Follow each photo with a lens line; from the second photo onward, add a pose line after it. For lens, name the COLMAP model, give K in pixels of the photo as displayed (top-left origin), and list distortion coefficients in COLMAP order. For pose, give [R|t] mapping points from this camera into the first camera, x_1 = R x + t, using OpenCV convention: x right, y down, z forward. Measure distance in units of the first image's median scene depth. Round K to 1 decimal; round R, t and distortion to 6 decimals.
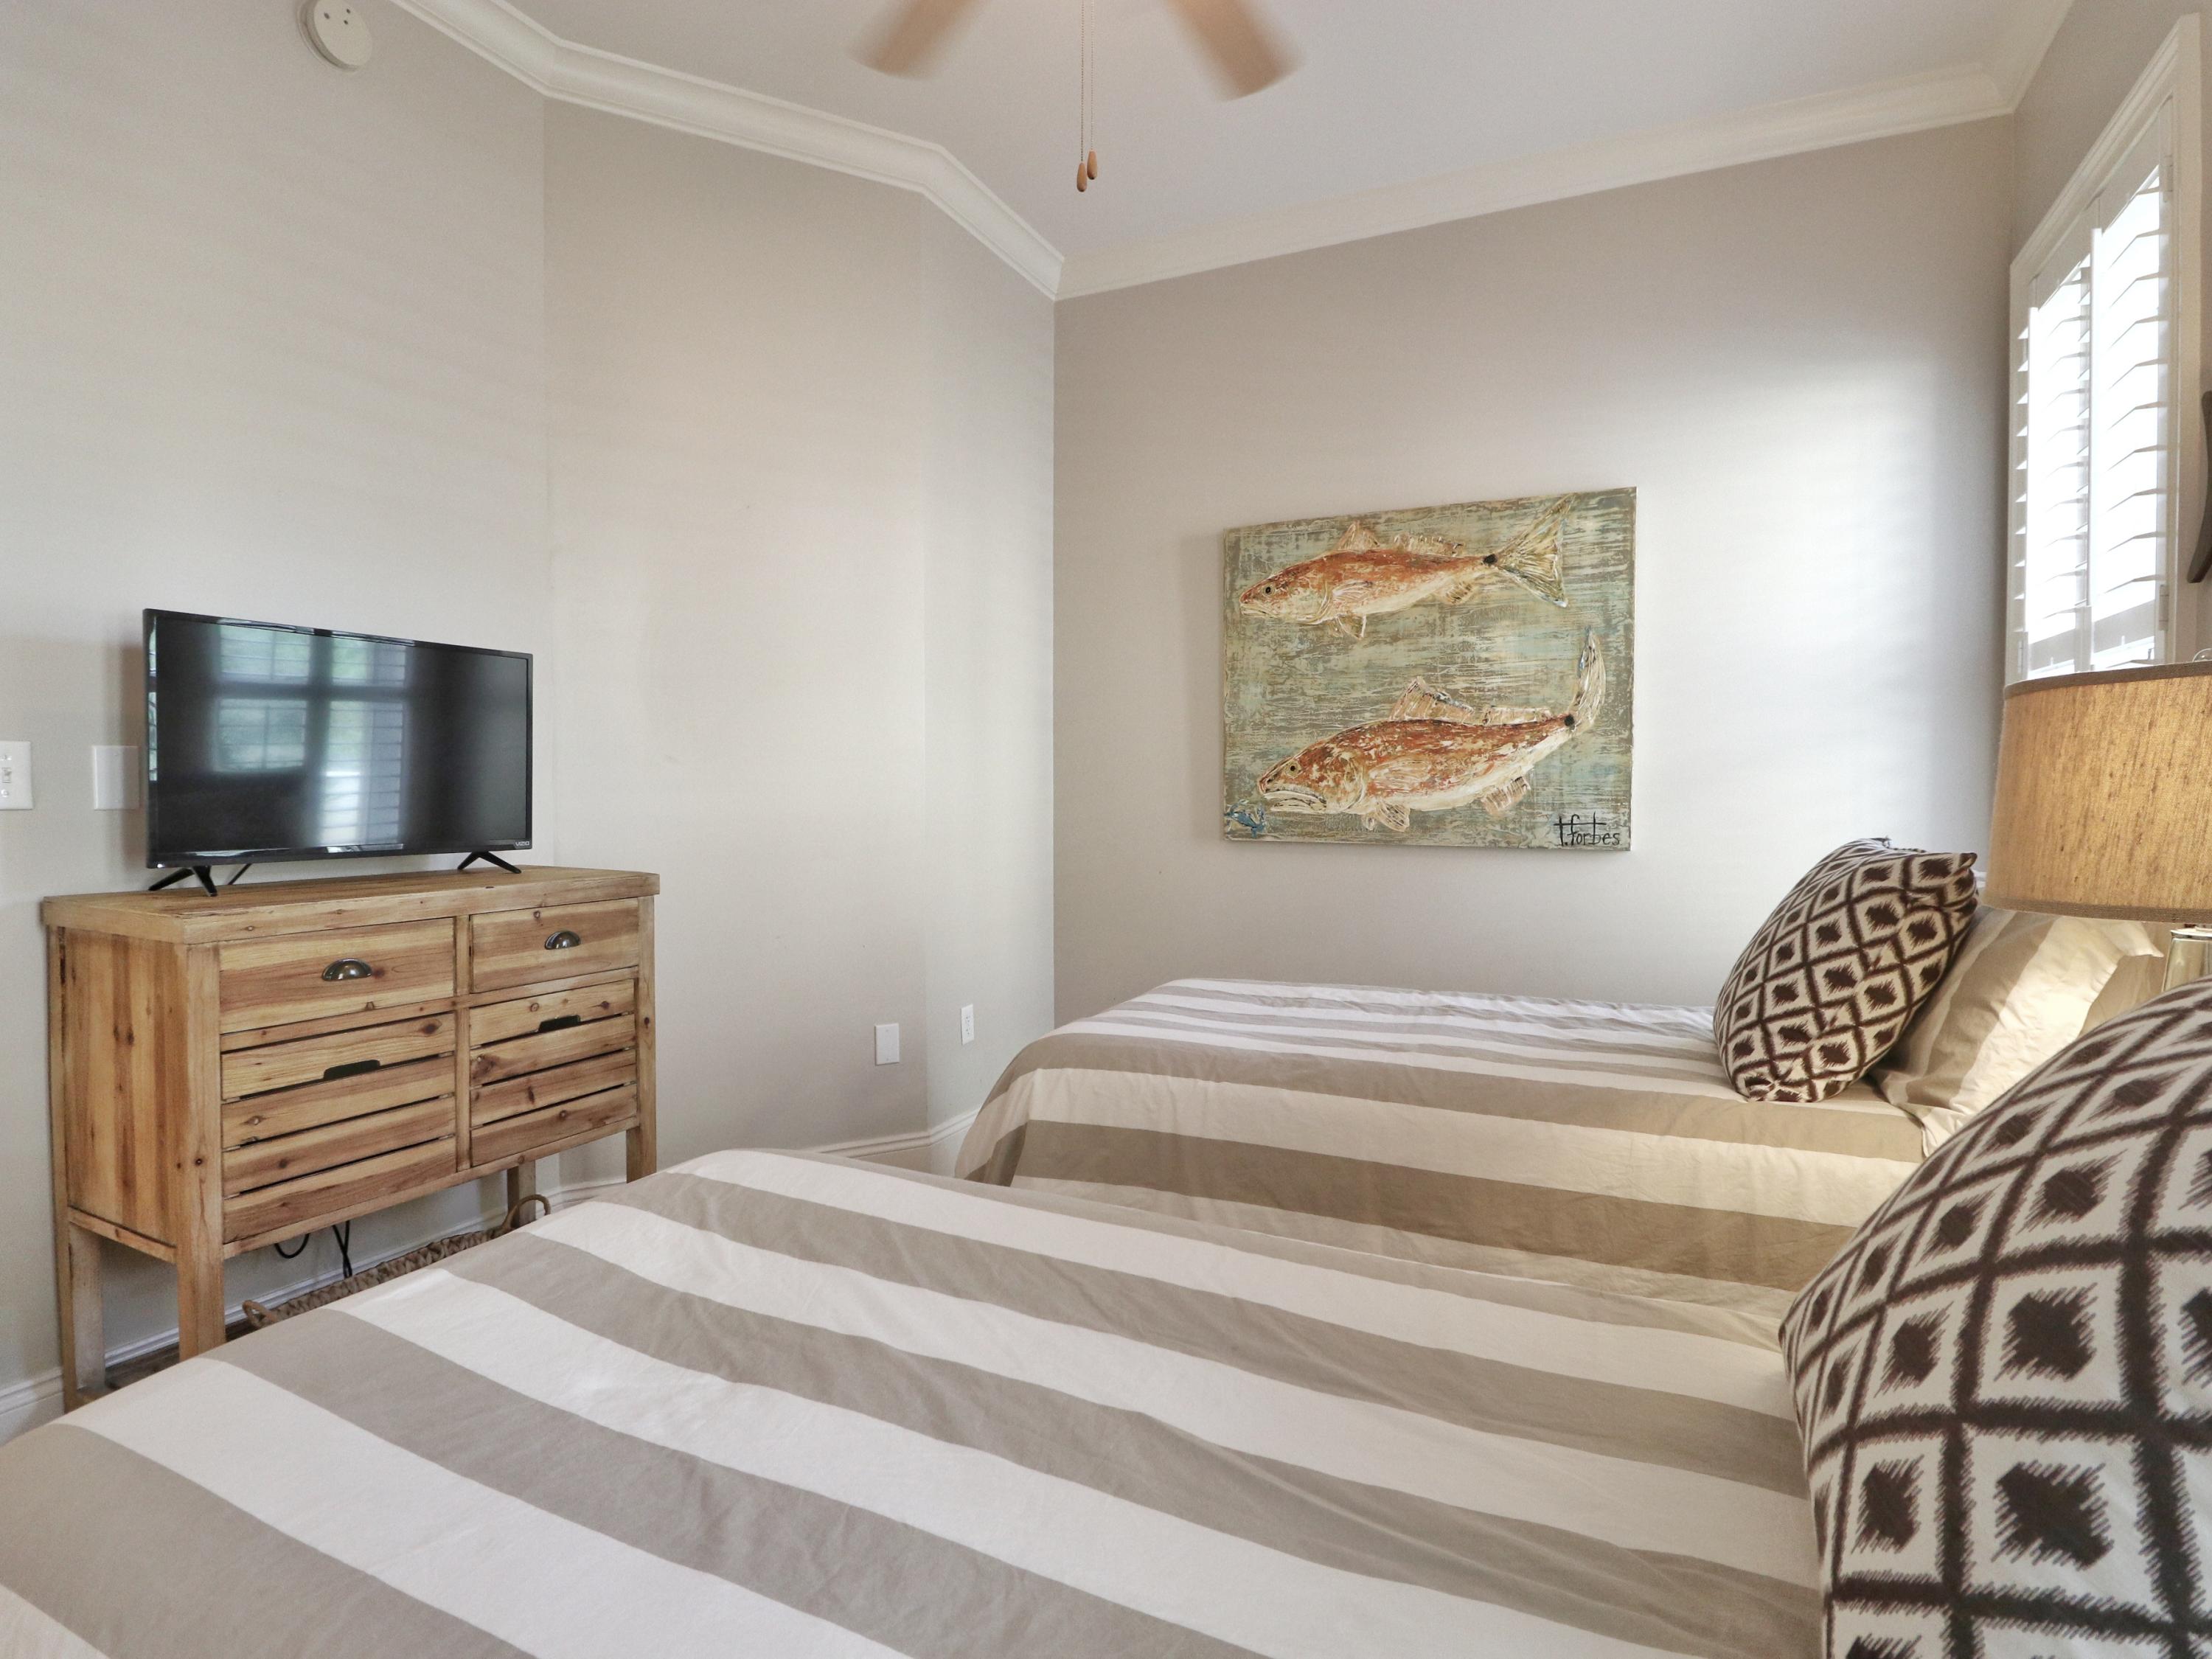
lens RADIAL K [[1150.5, 0, 1117.6], [0, 1150.5, 827.3], [0, 0, 1]] dist [0.000179, -0.012886]
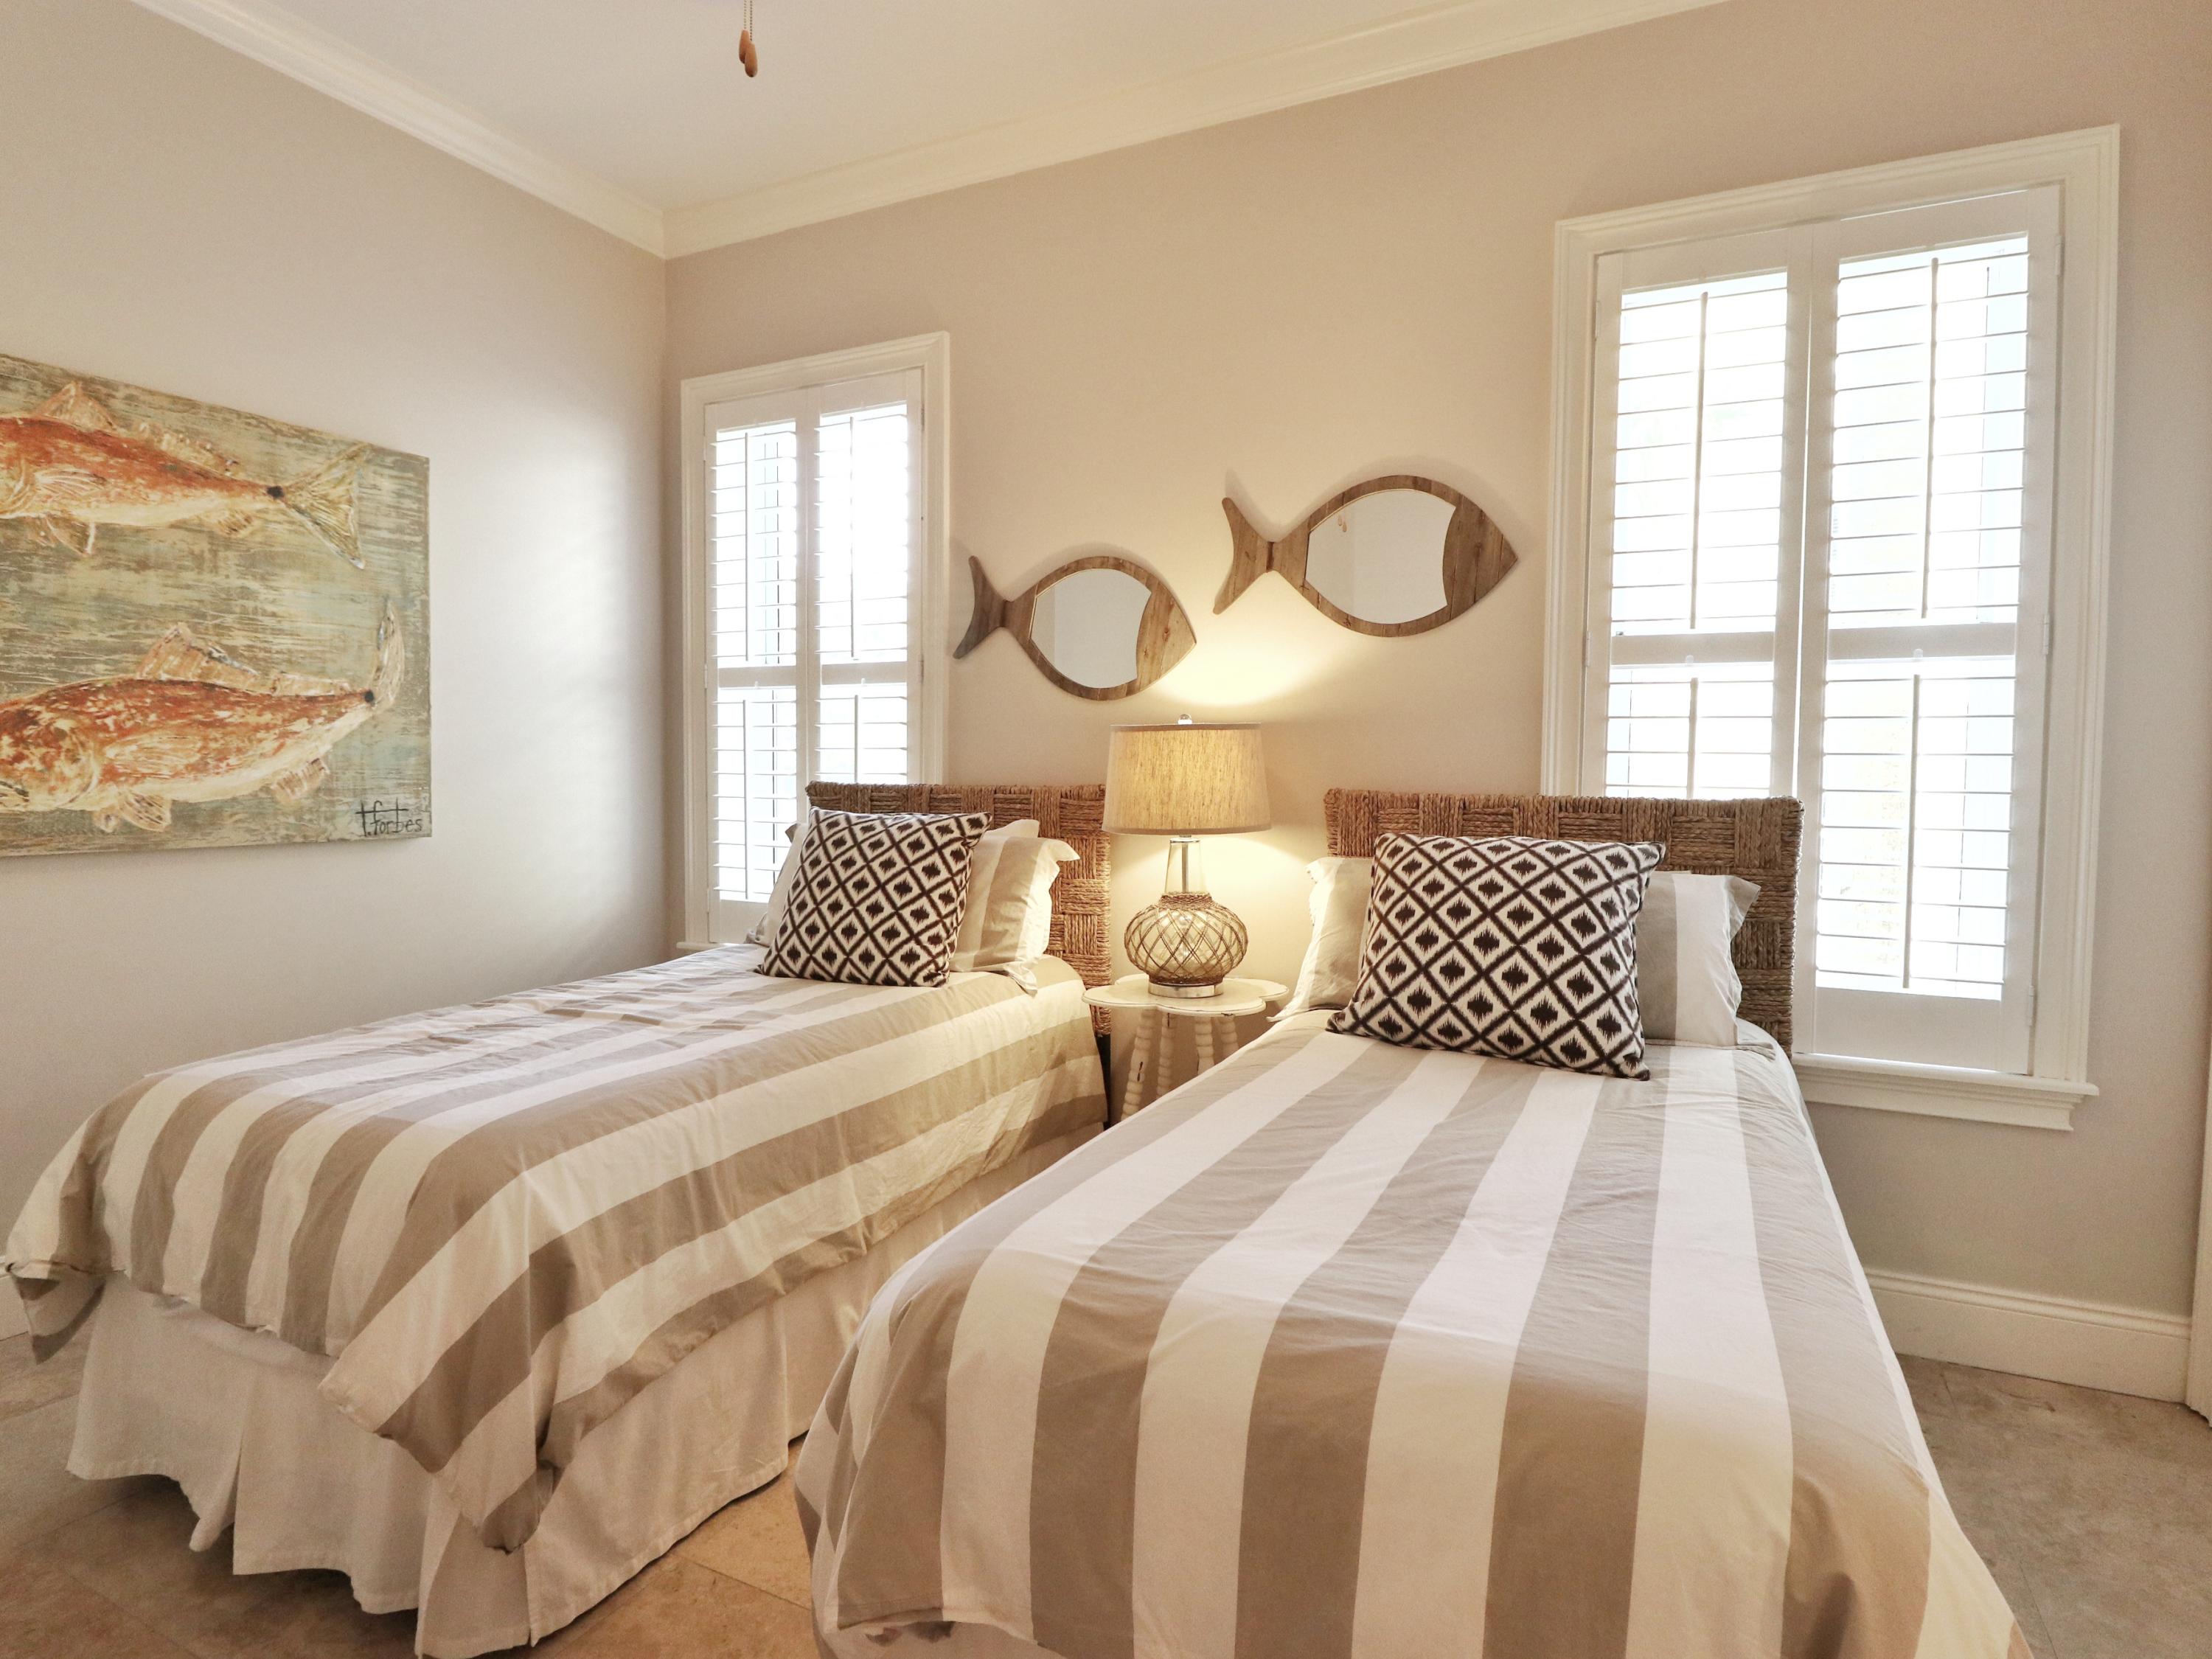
lens RADIAL K [[1150.5, 0, 1110.5], [0, 1150.5, 832.4], [0, 0, 1]] dist [0.000179, -0.012886]
pose [[0.037906, -0.055233, 0.997754, -0.474292], [0.029526, 0.998097, 0.054130, -0.017829], [-0.998845, 0.027408, 0.039464, 0.379037]]
